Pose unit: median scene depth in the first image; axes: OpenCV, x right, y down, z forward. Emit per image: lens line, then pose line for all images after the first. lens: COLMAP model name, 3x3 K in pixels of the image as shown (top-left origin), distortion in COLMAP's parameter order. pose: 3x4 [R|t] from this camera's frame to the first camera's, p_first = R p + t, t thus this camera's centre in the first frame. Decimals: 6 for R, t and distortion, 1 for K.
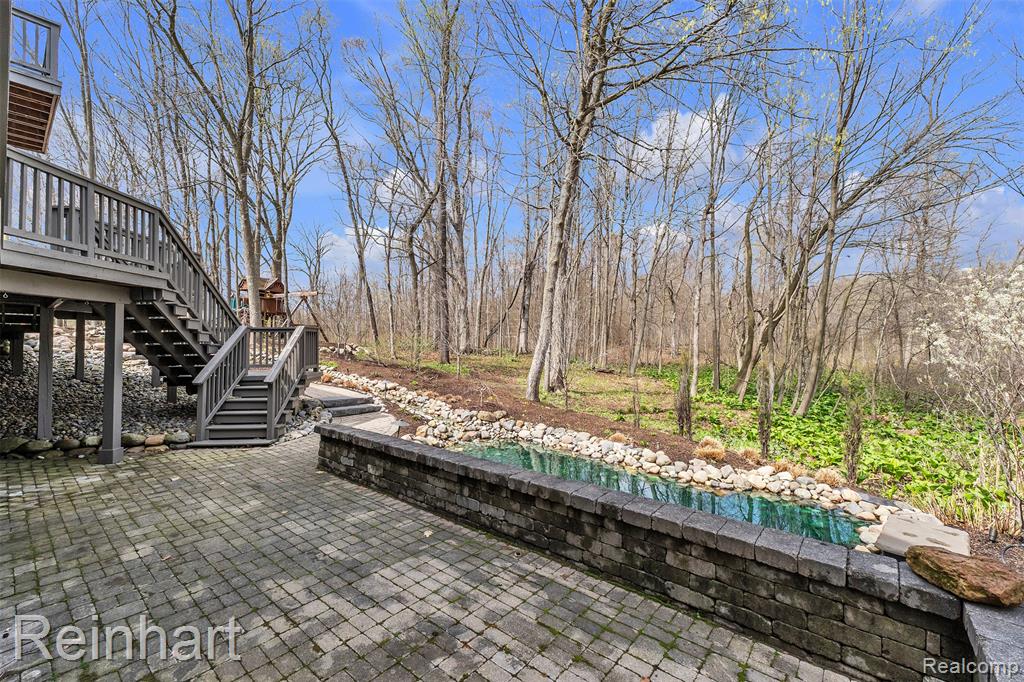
lens RADIAL K [[431.0, 0, 507.6], [0, 431.0, 339.5], [0, 0, 1]] dist [-0.002241, -0.000533]
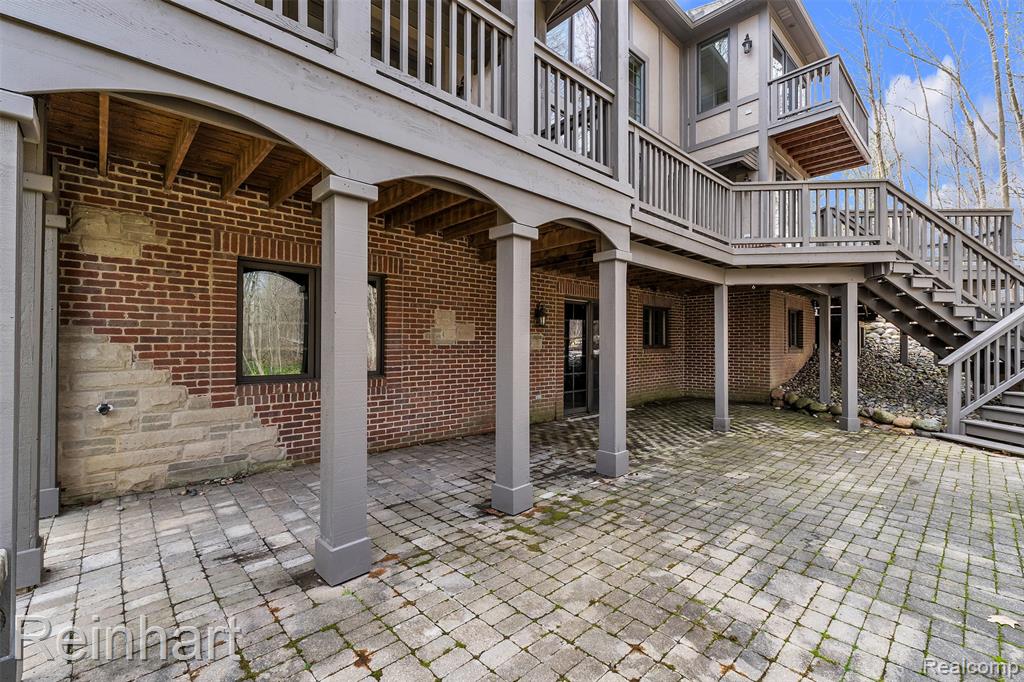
lens RADIAL K [[431.0, 0, 507.6], [0, 431.0, 339.5], [0, 0, 1]] dist [-0.002241, -0.000533]
pose [[-0.129771, -0.011768, -0.991474, 0.255359], [0.008008, 0.999885, -0.012916, 0.061645], [0.991512, -0.009615, -0.129662, 0.277107]]
